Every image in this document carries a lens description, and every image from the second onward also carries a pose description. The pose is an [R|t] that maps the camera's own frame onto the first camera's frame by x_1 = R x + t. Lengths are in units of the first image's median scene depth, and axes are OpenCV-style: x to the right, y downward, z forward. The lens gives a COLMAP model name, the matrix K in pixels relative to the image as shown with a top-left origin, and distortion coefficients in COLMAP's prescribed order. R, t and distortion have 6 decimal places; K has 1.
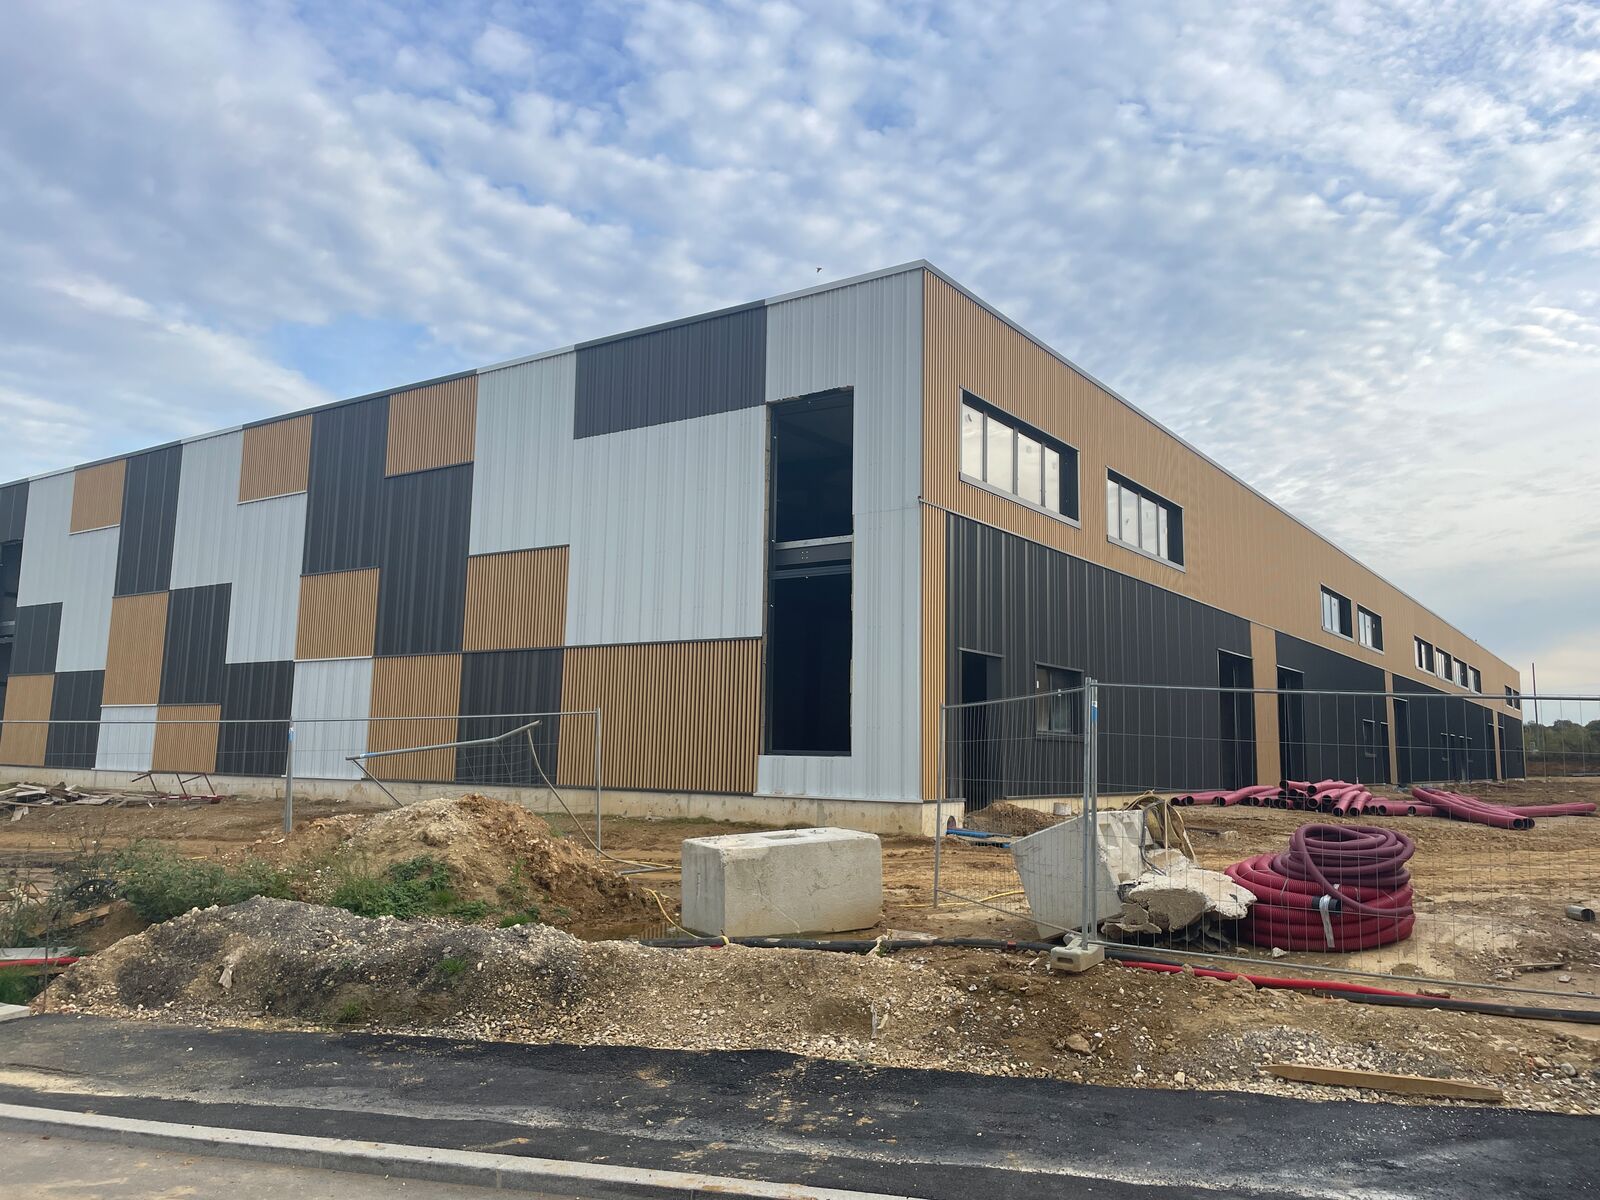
lens RADIAL K [[1217.9, 0, 800.0], [0, 1217.9, 600.0], [0, 0, 1]] dist [0.005488, 0.001523]
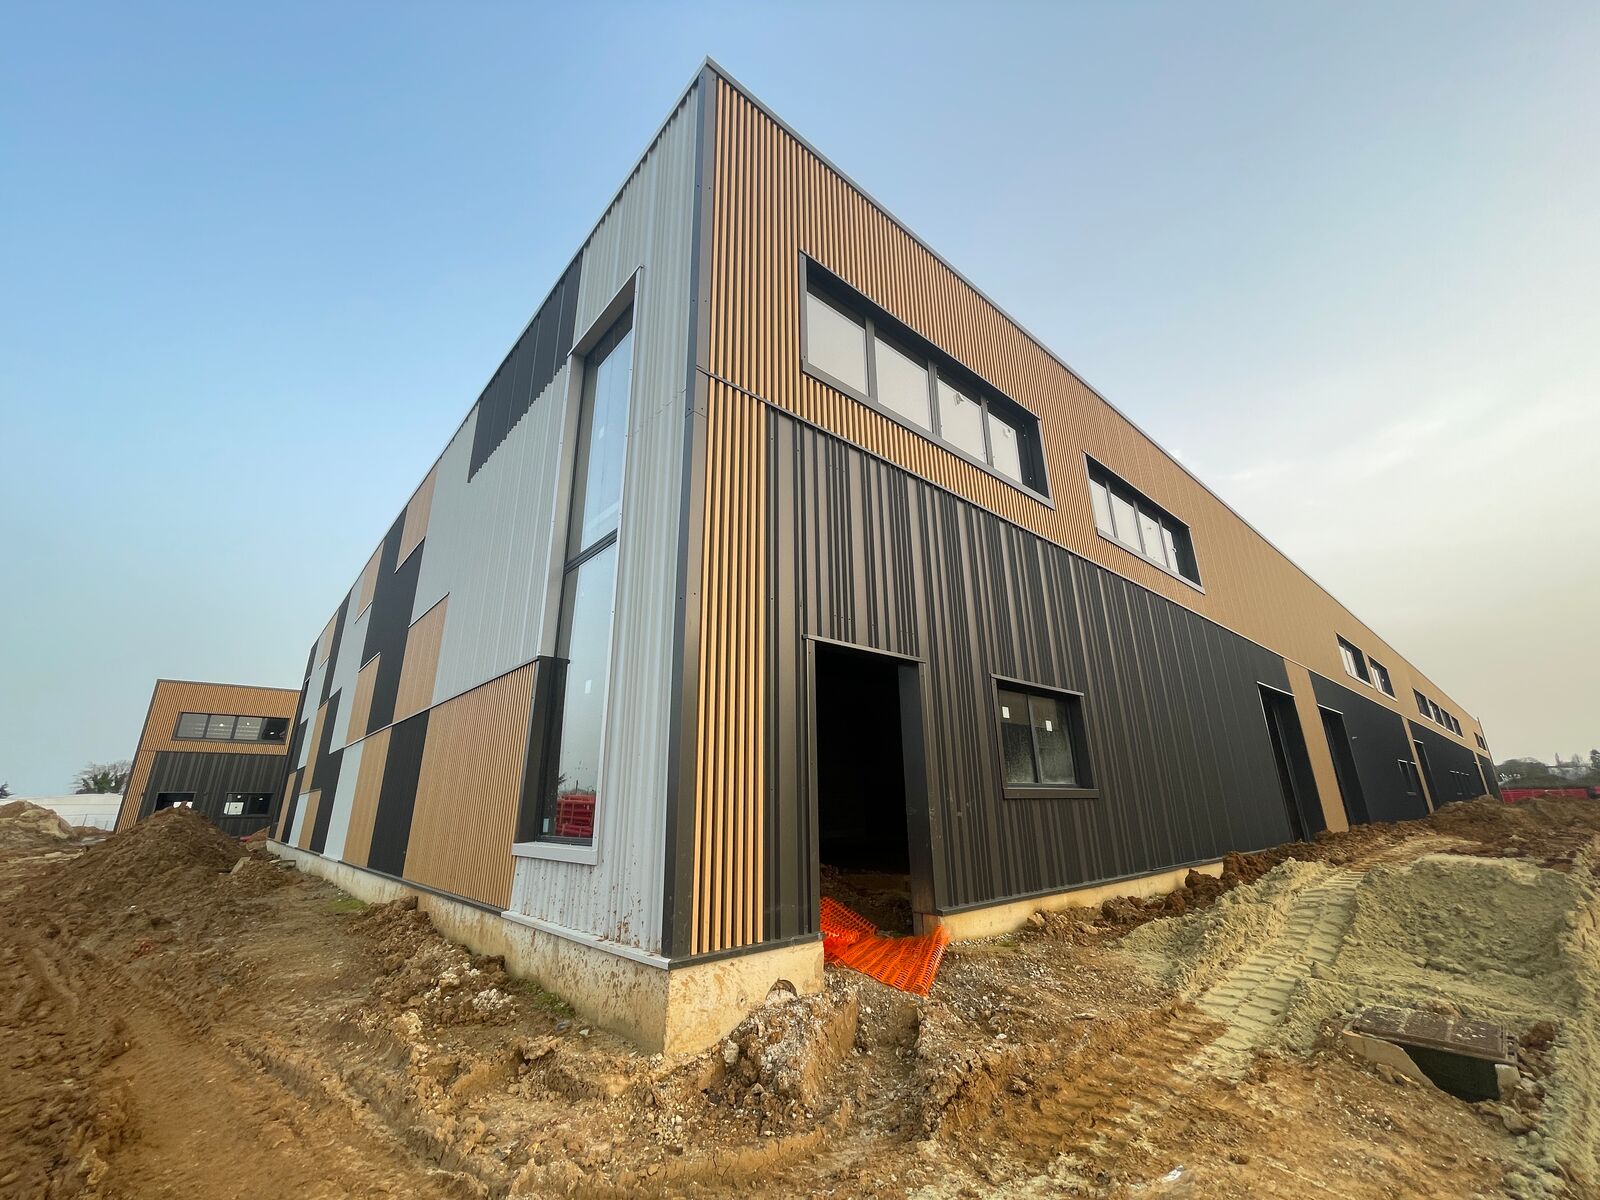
lens RADIAL K [[638.9, 0, 800.0], [0, 638.9, 600.0], [0, 0, 1]] dist [-0.002360, 0.000043]
pose [[0.969647, -0.109114, -0.218811, 0.155903], [0.066382, 0.978771, -0.193909, 0.064841], [0.235324, 0.173499, 0.956306, 0.580837]]
